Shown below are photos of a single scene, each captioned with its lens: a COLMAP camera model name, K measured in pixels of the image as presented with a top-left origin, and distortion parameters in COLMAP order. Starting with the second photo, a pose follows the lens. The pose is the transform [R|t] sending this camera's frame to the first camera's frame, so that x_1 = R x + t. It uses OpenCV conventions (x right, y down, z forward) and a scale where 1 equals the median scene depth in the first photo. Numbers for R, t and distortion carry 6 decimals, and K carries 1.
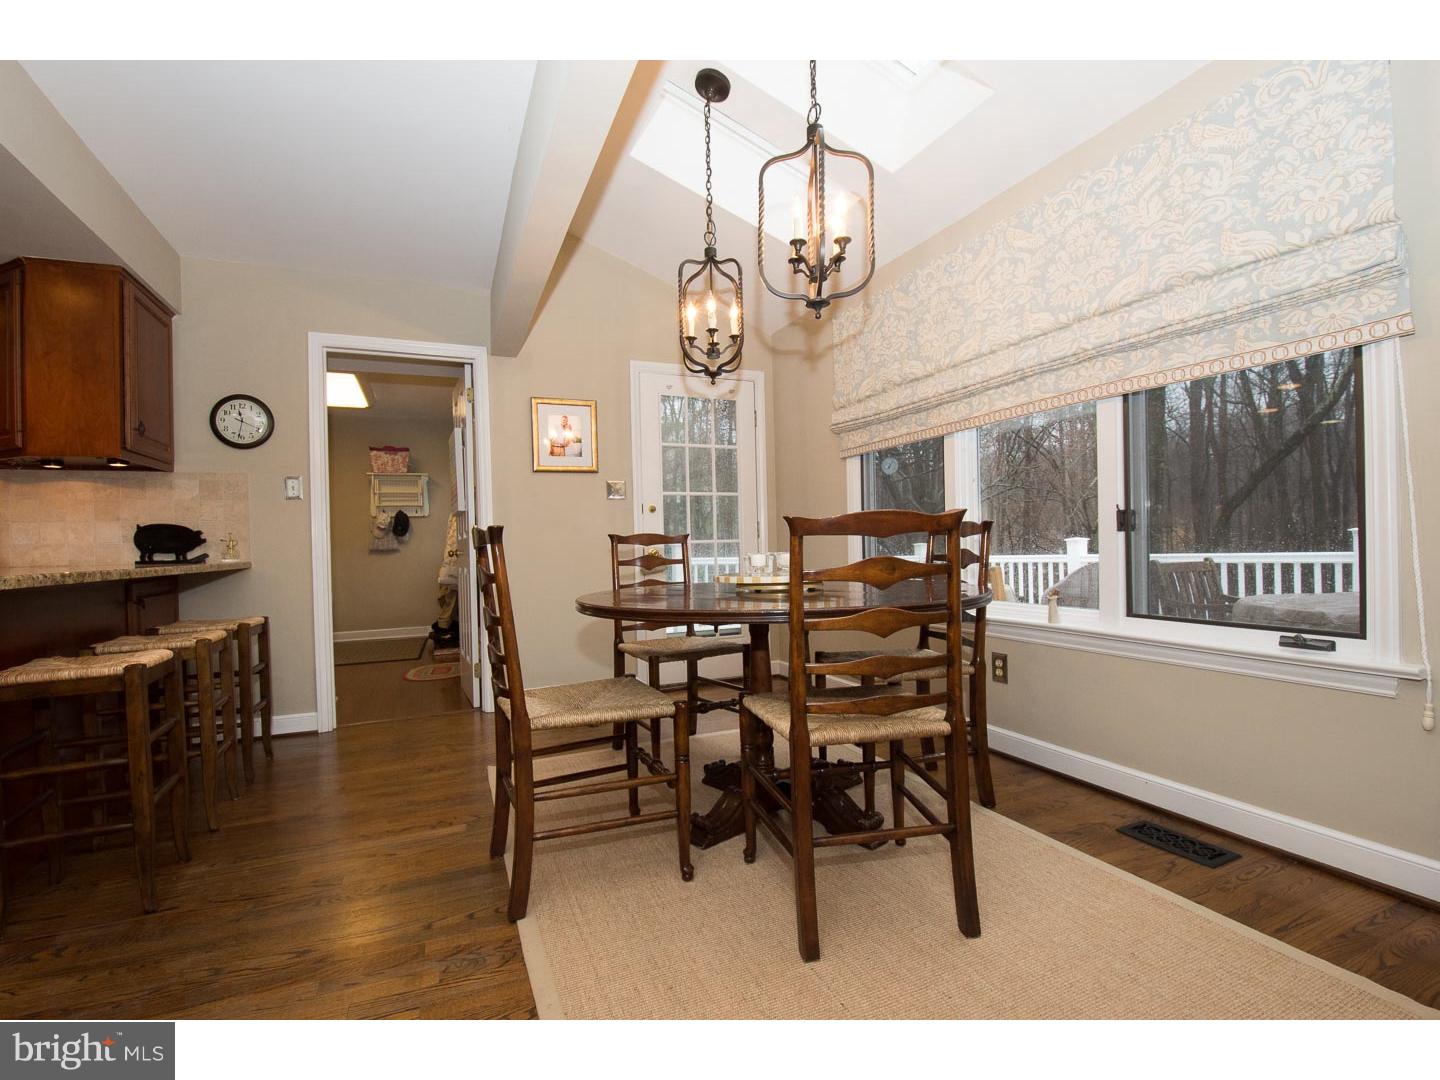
lens RADIAL K [[642.8, 0, 707.5], [0, 642.8, 546.4], [0, 0, 1]] dist [-0.000126, -0.013896]
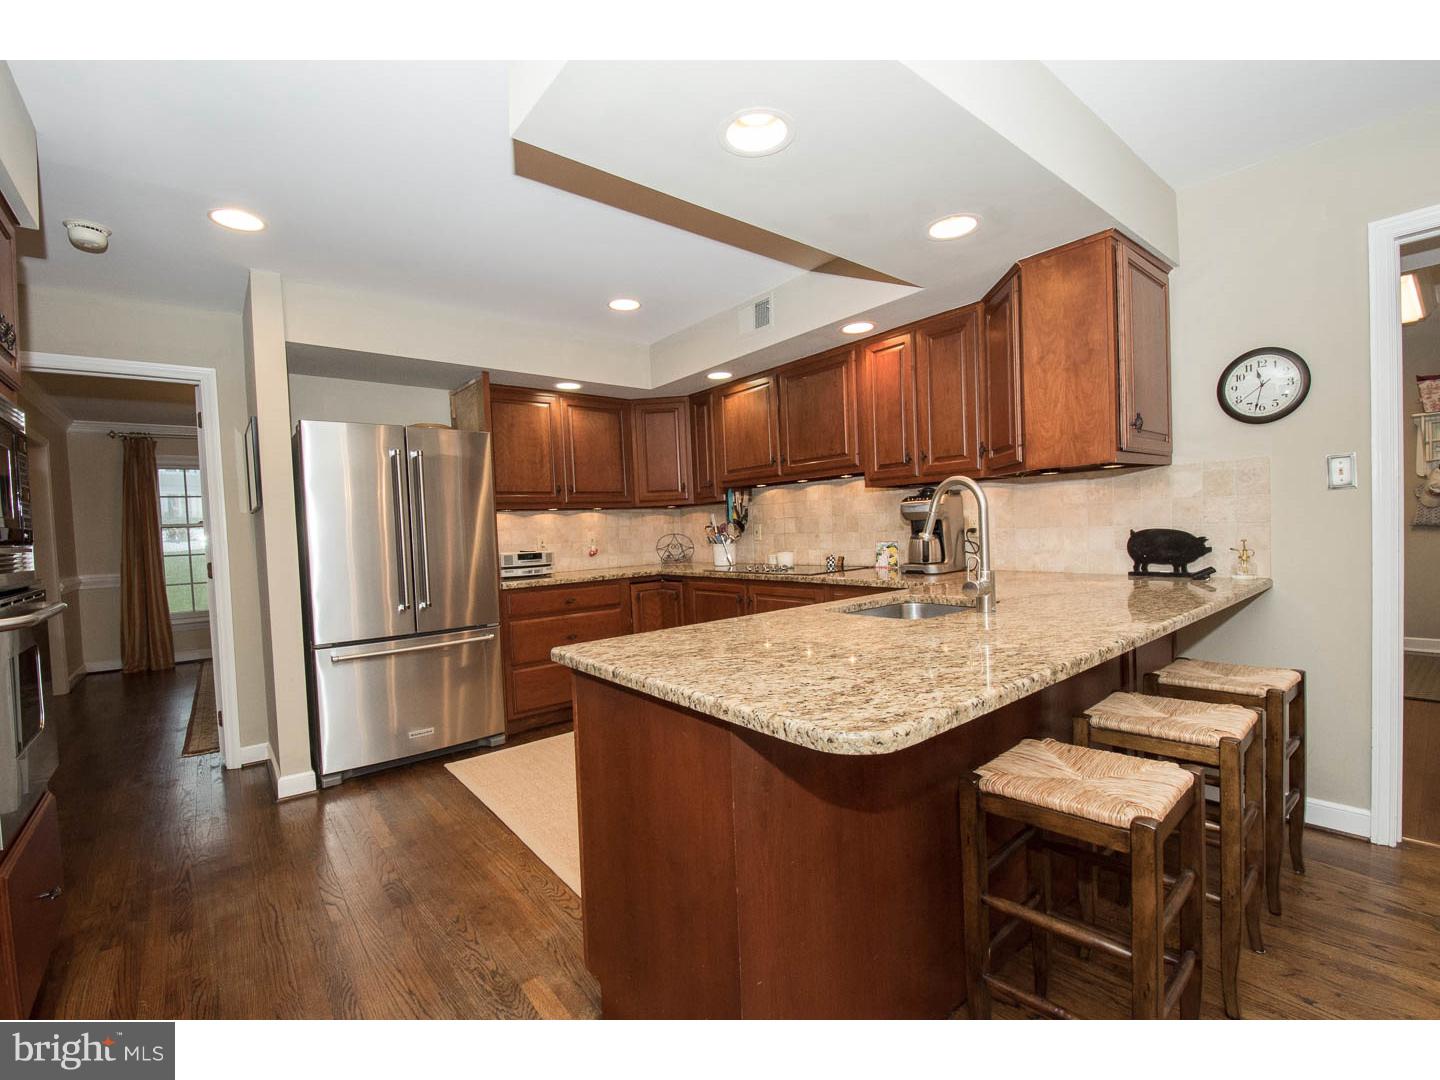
lens RADIAL K [[642.8, 0, 707.5], [0, 642.8, 546.4], [0, 0, 1]] dist [-0.000126, -0.013896]
pose [[0.268861, 0.040556, -0.962325, -0.212930], [0.026564, 0.998421, 0.049499, -0.071650], [0.962813, -0.038872, 0.267359, 0.214271]]
